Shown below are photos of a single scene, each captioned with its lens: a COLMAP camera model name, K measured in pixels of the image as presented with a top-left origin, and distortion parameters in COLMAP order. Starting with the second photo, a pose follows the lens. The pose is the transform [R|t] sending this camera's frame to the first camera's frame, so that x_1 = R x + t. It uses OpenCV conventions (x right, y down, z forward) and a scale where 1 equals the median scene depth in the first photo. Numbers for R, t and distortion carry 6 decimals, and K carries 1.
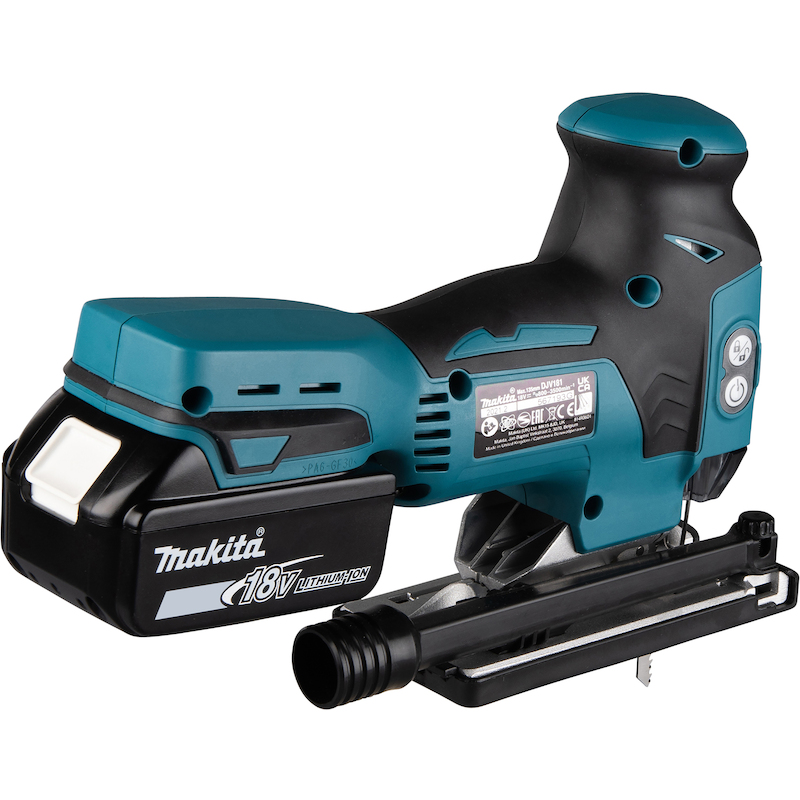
lens RADIAL K [[3325.3, 0, 400.0], [0, 3325.3, 400.0], [0, 0, 1]] dist [0.015827, 0.168672]
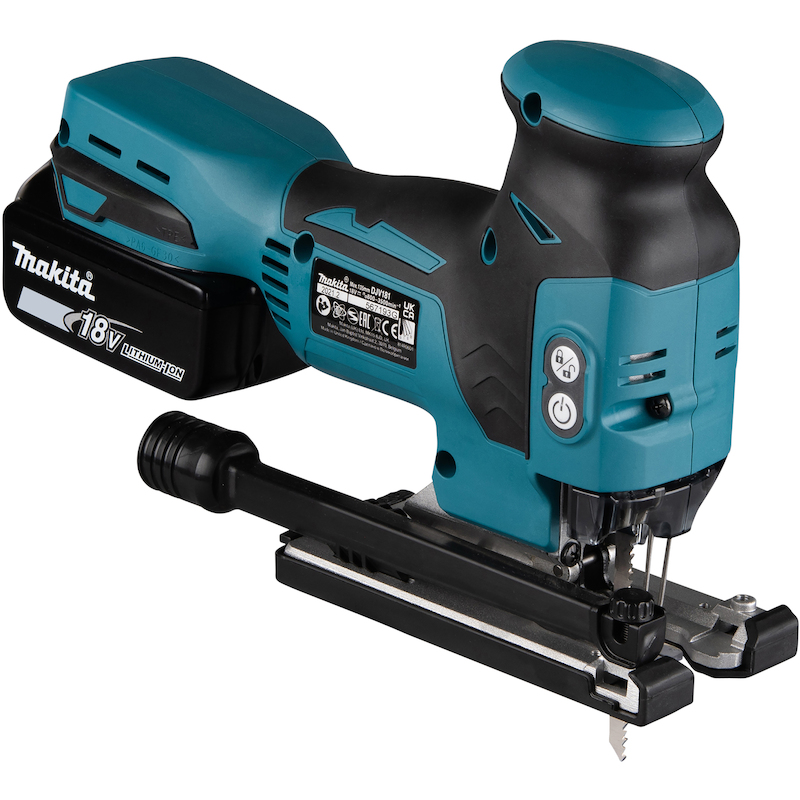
lens RADIAL K [[3325.3, 0, 400.0], [0, 3325.3, 400.0], [0, 0, 1]] dist [0.015827, 0.168672]
pose [[0.134066, 0.302515, -0.943669, 0.944509], [-0.343907, 0.907286, 0.241993, -0.207170], [0.929384, 0.292091, 0.225673, 0.807079]]
